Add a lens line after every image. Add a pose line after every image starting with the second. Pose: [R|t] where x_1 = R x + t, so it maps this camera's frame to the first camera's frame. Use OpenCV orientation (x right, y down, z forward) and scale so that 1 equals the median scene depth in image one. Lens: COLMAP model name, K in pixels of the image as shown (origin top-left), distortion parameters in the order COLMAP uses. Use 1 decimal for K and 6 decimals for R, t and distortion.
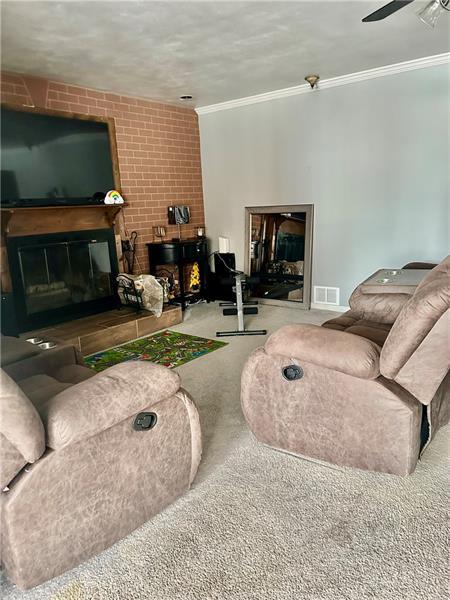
lens RADIAL K [[444.5, 0, 225.0], [0, 444.5, 300.0], [0, 0, 1]] dist [0.030460, -0.005383]
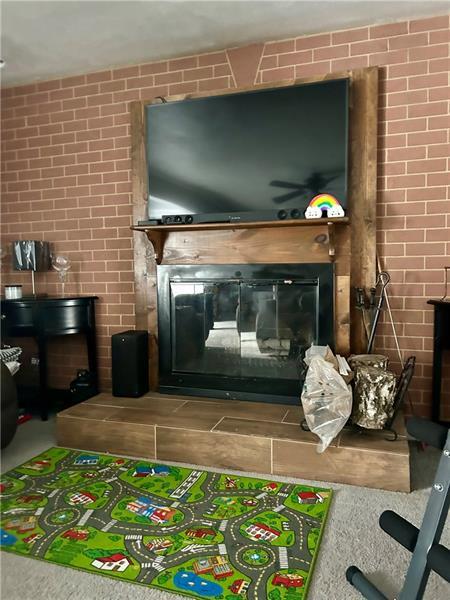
lens RADIAL K [[444.5, 0, 225.0], [0, 444.5, 300.0], [0, 0, 1]] dist [0.030460, -0.005383]
pose [[0.351030, 0.093305, -0.931704, 0.243971], [-0.211539, 0.977201, 0.018161, -0.108312], [0.912156, 0.190717, 0.362764, 0.758063]]
